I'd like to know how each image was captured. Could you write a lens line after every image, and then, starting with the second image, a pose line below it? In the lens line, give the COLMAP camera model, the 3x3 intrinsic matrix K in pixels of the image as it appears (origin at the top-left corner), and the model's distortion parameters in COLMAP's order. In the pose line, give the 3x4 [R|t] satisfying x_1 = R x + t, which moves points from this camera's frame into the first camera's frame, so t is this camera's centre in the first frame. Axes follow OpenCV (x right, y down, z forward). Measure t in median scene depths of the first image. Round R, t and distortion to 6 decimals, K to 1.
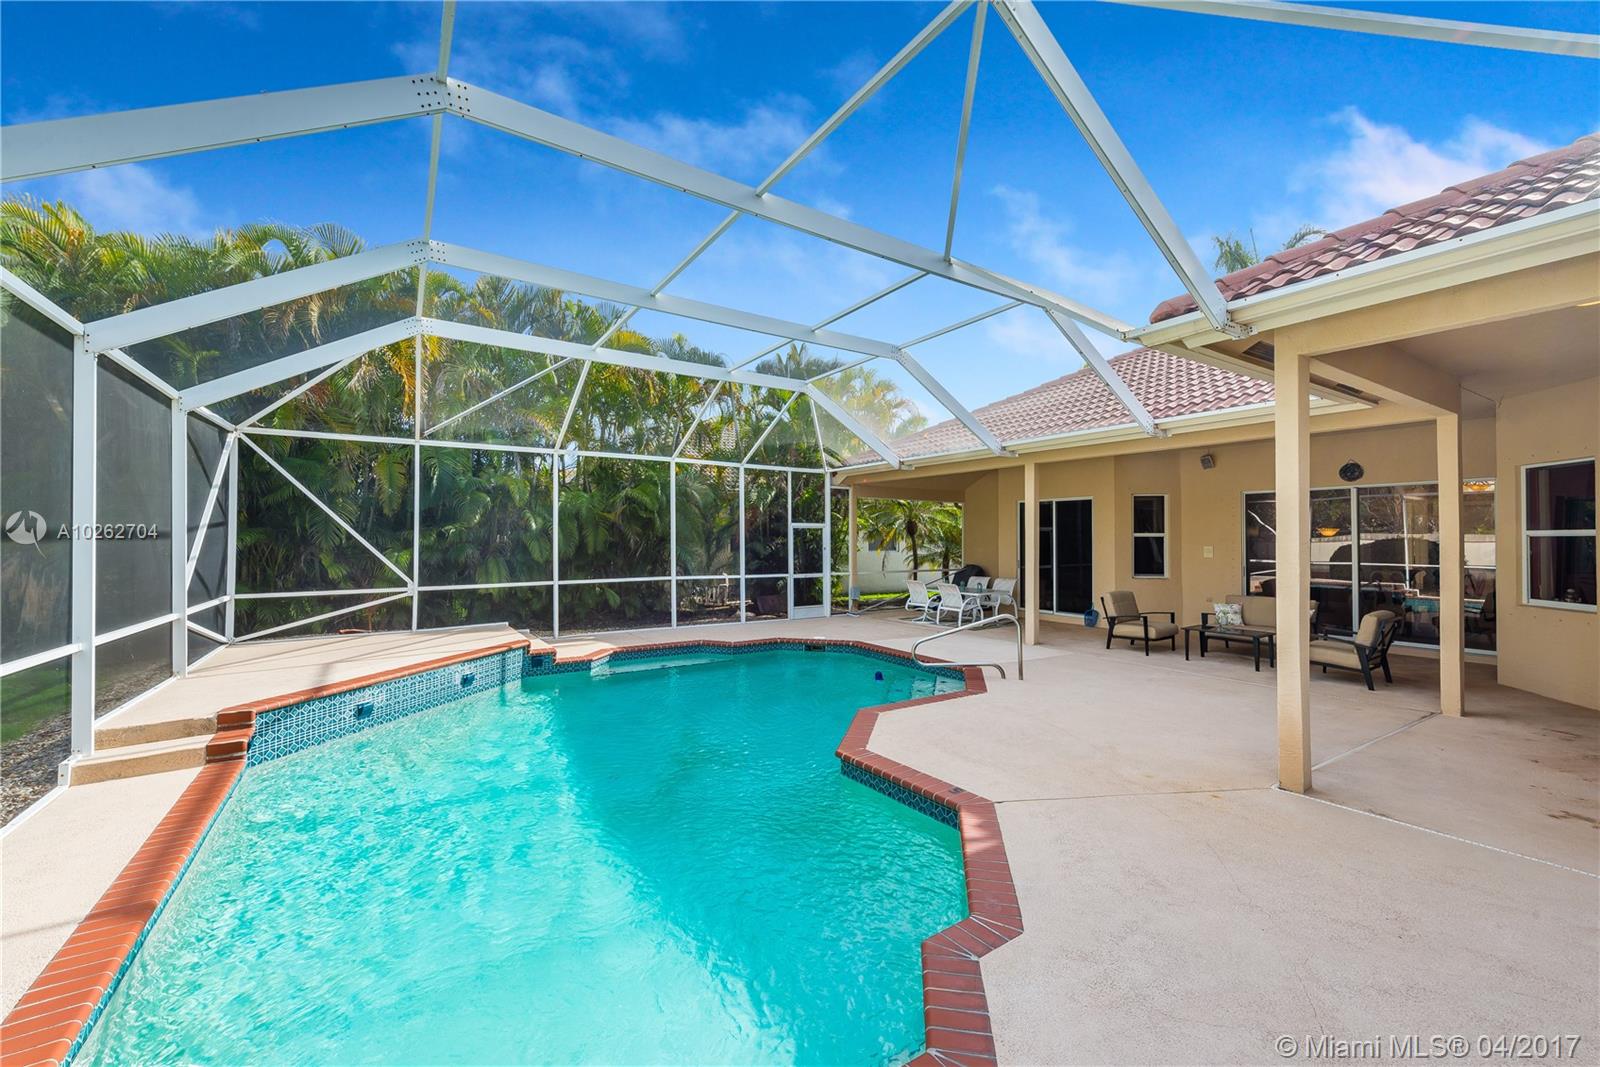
lens RADIAL K [[624.3, 0, 800.0], [0, 624.3, 533.5], [0, 0, 1]] dist [0.000576, -0.007312]
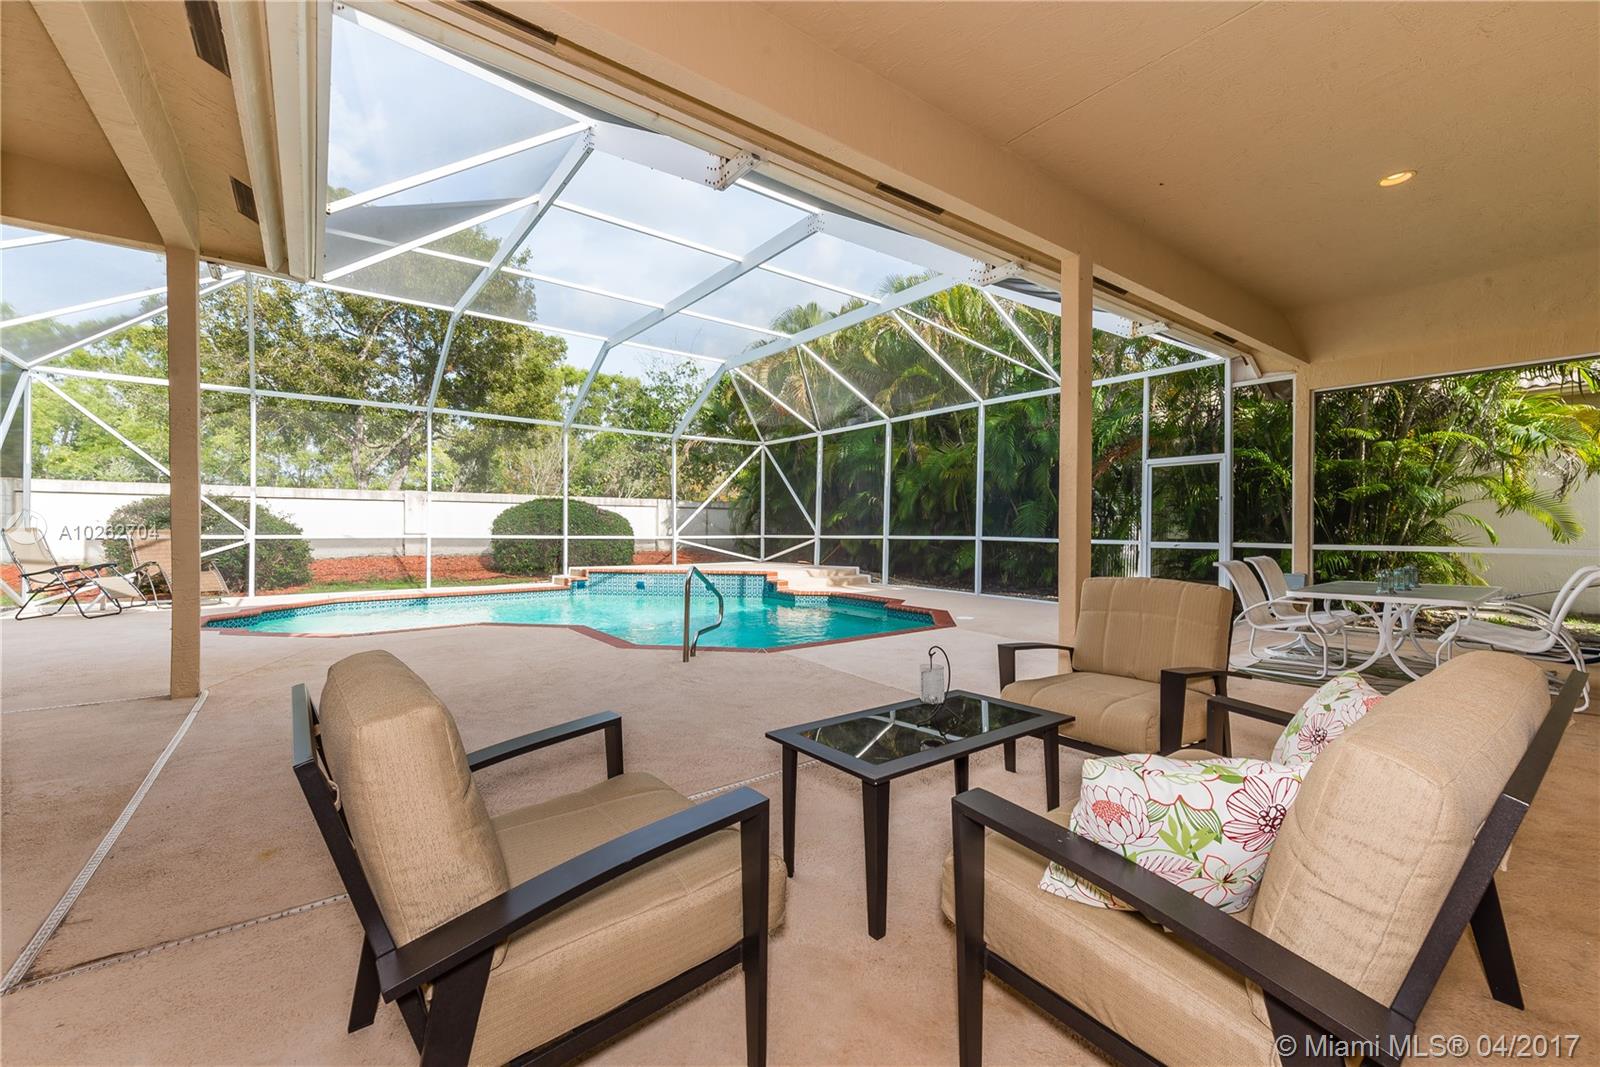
lens RADIAL K [[645.7, 0, 795.5], [0, 645.7, 526.3], [0, 0, 1]] dist [0.001644, -0.002065]
pose [[0.070142, -0.004219, -0.997528, 0.680570], [0.006368, 0.999973, -0.003782, 0.056483], [0.997517, -0.006087, 0.070167, 0.677552]]
